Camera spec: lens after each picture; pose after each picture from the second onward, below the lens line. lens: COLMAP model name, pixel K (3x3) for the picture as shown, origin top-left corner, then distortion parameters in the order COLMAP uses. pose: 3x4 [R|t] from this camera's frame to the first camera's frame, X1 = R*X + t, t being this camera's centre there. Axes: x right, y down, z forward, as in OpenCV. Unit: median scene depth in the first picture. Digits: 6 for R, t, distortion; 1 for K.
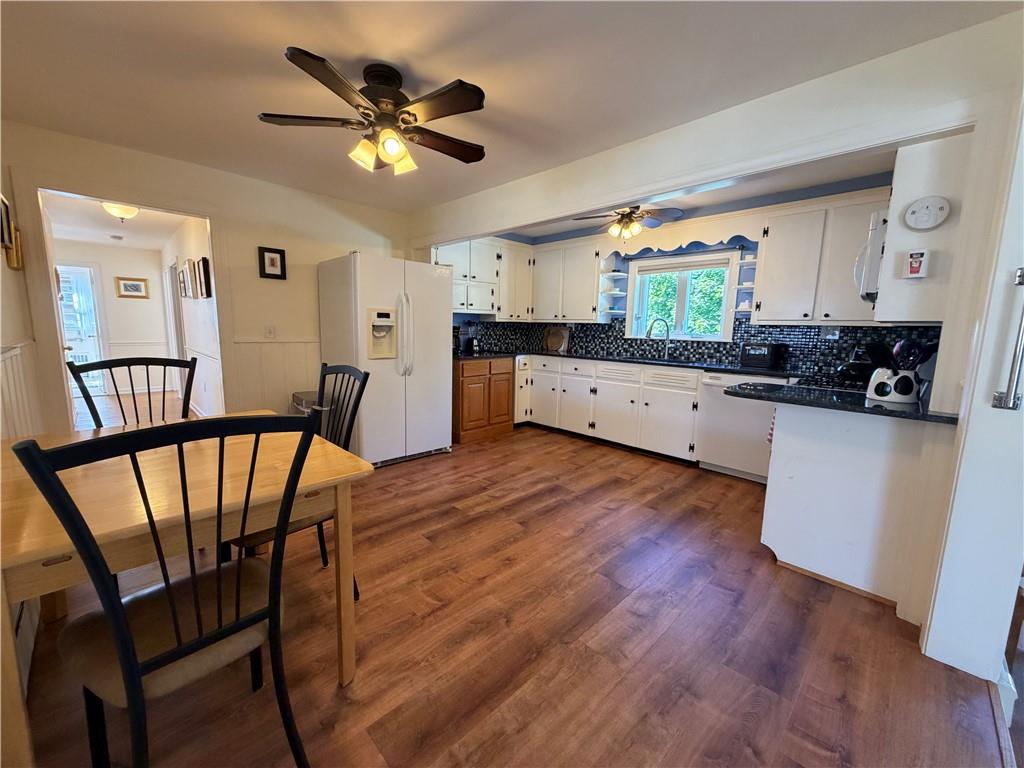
lens RADIAL K [[409.1, 0, 508.3], [0, 409.1, 385.6], [0, 0, 1]] dist [0.000496, -0.000020]
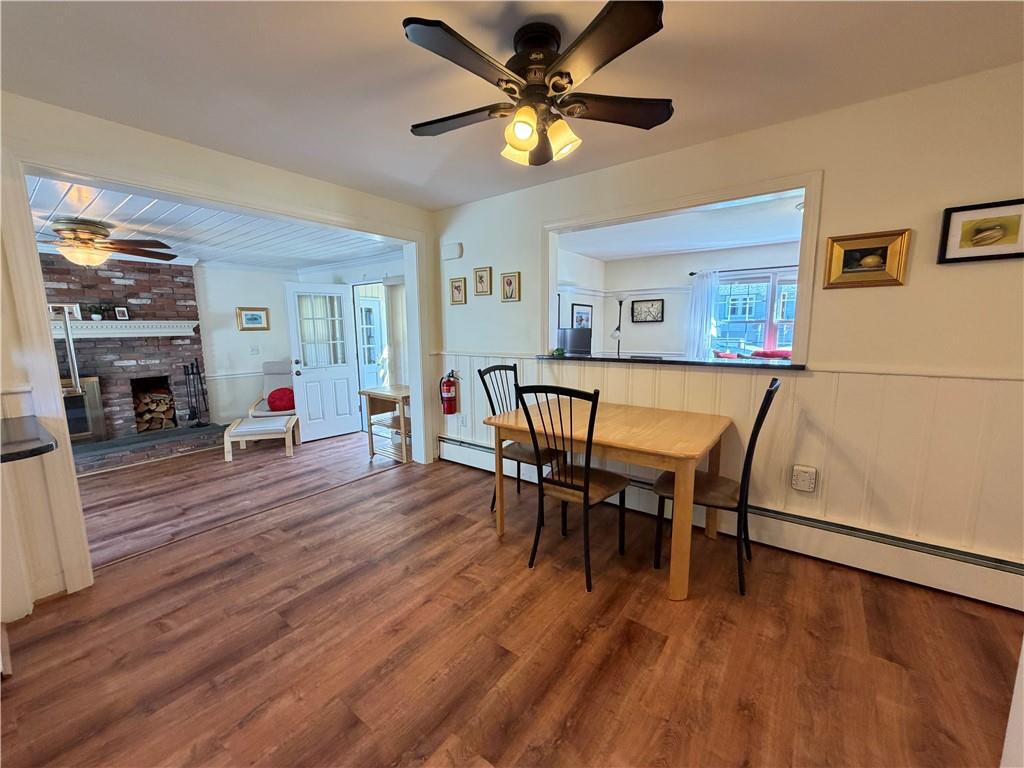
lens RADIAL K [[409.1, 0, 508.3], [0, 409.1, 385.6], [0, 0, 1]] dist [0.000496, -0.000020]
pose [[-0.989686, 0.013350, -0.142628, -0.074545], [-0.026953, 0.960514, 0.276923, -0.185908], [0.140693, 0.277911, -0.950248, 1.102388]]
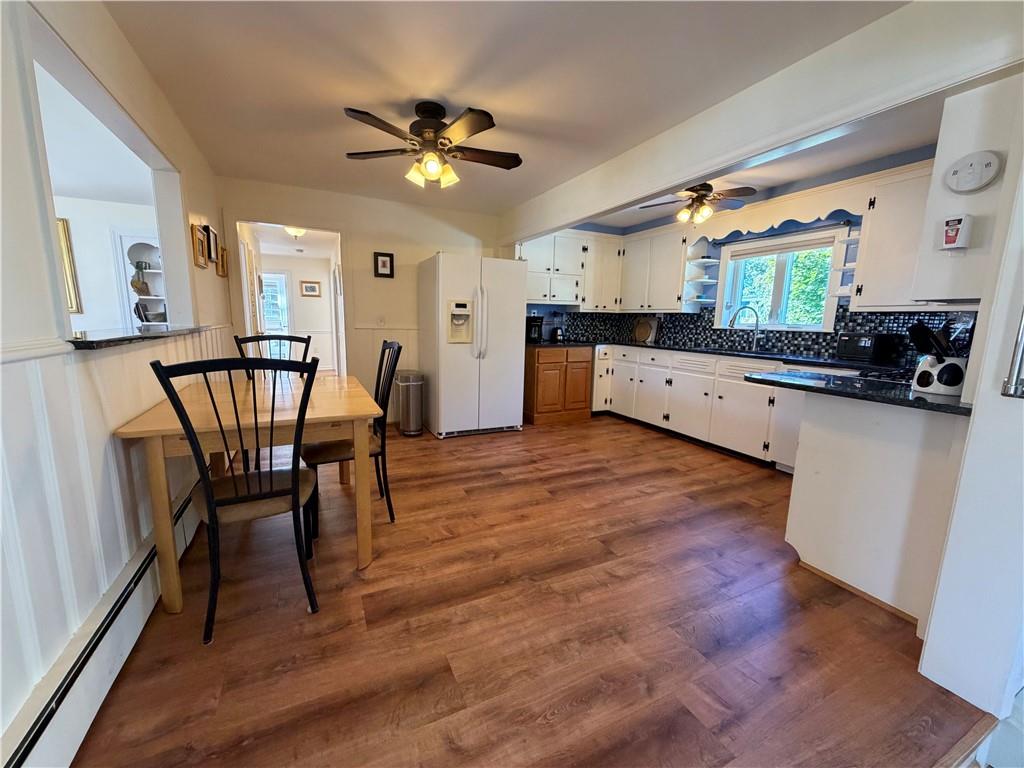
lens RADIAL K [[409.1, 0, 508.3], [0, 409.1, 385.6], [0, 0, 1]] dist [0.000496, -0.000020]
pose [[0.947141, 0.049664, -0.316951, 0.201371], [-0.046067, 0.998761, 0.018837, 0.027271], [0.317494, -0.003240, 0.948255, -0.061904]]
